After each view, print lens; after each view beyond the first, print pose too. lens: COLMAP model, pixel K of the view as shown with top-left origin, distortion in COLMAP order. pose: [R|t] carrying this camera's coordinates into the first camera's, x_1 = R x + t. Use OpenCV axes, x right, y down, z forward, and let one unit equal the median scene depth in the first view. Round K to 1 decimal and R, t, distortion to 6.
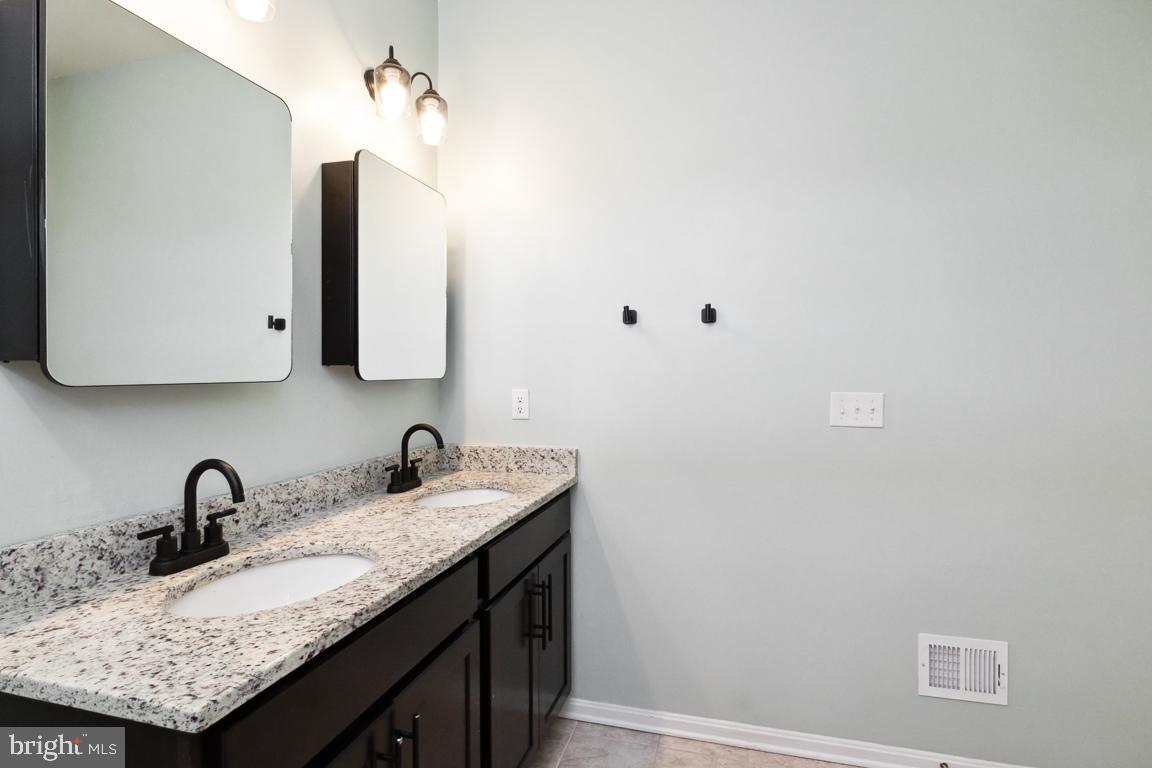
lens RADIAL K [[585.5, 0, 581.3], [0, 585.5, 378.0], [0, 0, 1]] dist [0.002262, -0.000841]
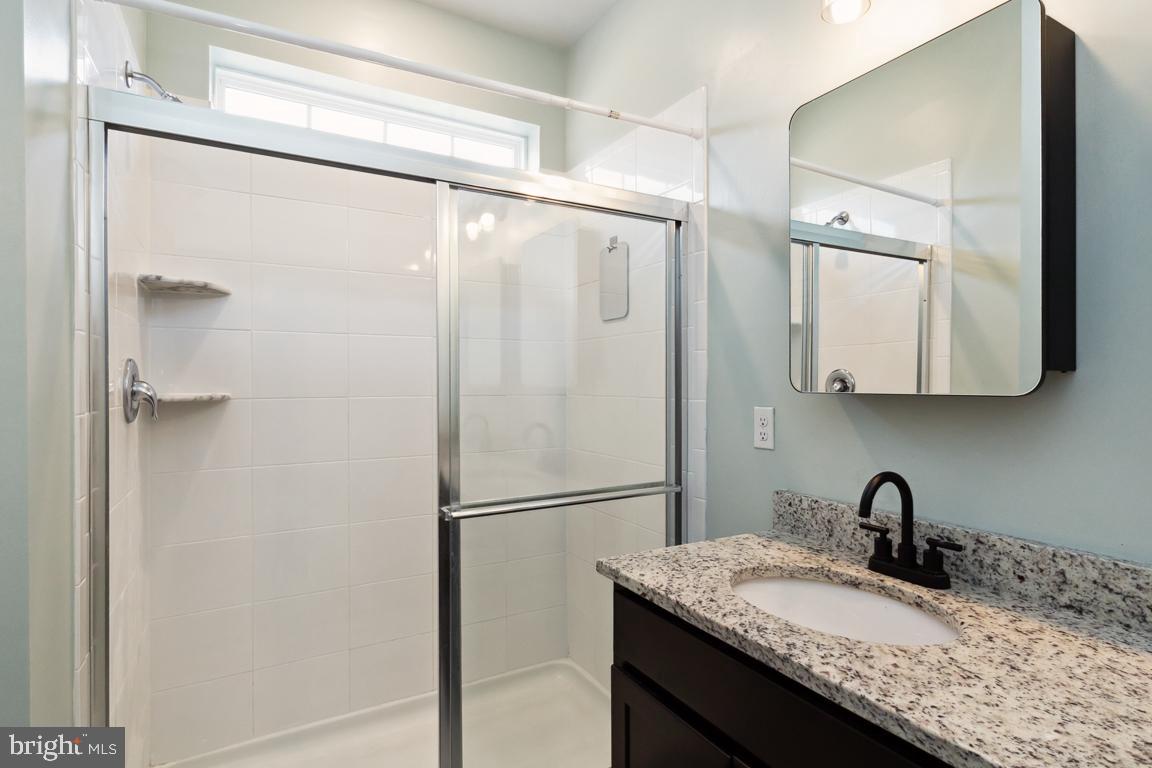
lens RADIAL K [[585.5, 0, 582.1], [0, 585.5, 383.4], [0, 0, 1]] dist [0.002262, -0.000841]
pose [[-0.702642, 0.003077, -0.711537, 0.467042], [-0.008202, 0.999889, 0.012424, -0.018404], [0.711496, 0.014566, -0.702539, 1.462754]]
